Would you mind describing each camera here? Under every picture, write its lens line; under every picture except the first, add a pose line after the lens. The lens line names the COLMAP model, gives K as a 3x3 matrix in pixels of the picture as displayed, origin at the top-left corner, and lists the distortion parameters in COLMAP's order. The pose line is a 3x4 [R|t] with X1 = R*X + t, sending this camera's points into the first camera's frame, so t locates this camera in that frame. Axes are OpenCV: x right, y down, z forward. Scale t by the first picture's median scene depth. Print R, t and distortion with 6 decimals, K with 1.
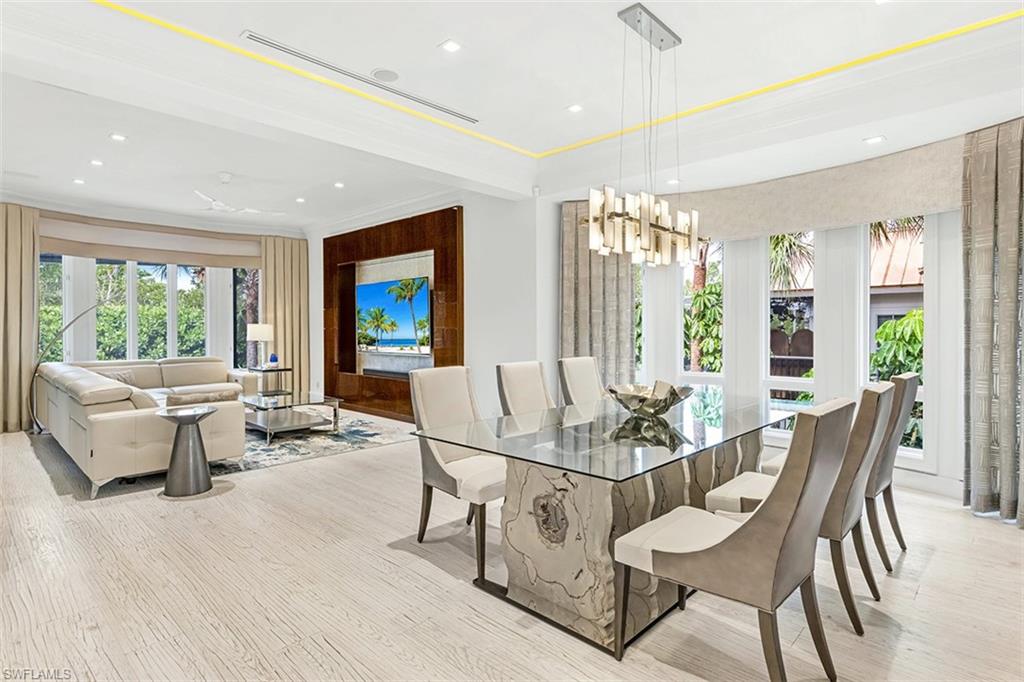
lens RADIAL K [[520.0, 0, 510.3], [0, 520.0, 335.0], [0, 0, 1]] dist [0.001605, 0.001064]
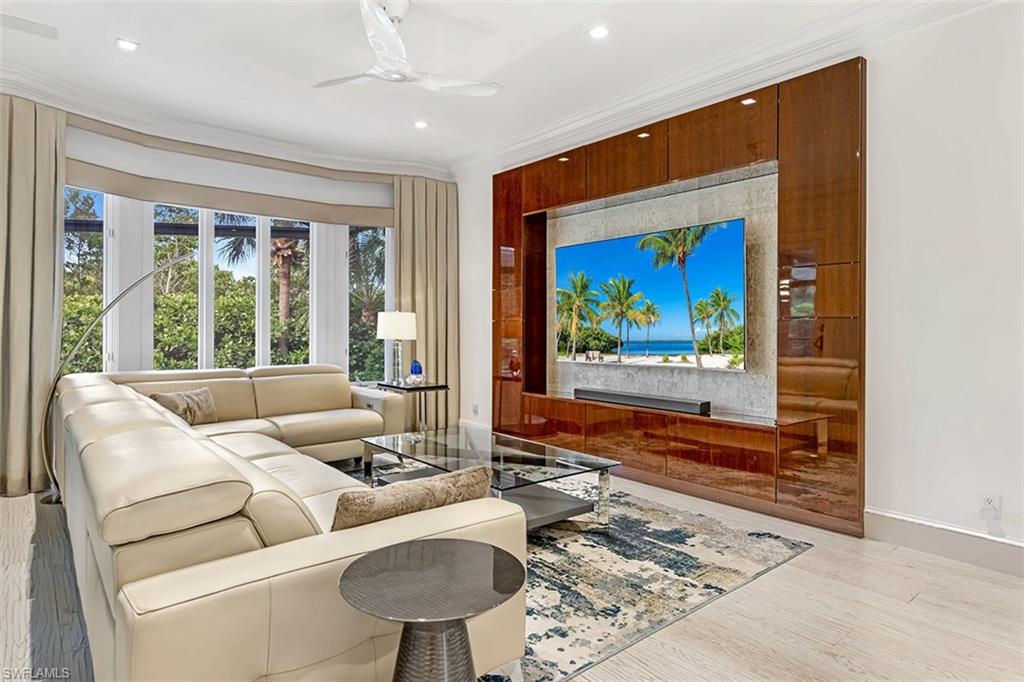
lens RADIAL K [[591.2, 0, 509.5], [0, 591.2, 332.7], [0, 0, 1]] dist [0.027216, -0.000004]
pose [[0.990954, 0.009157, -0.133891, -0.283258], [-0.009912, 0.999939, -0.004973, 0.004963], [0.133837, 0.006255, 0.990984, 0.356209]]
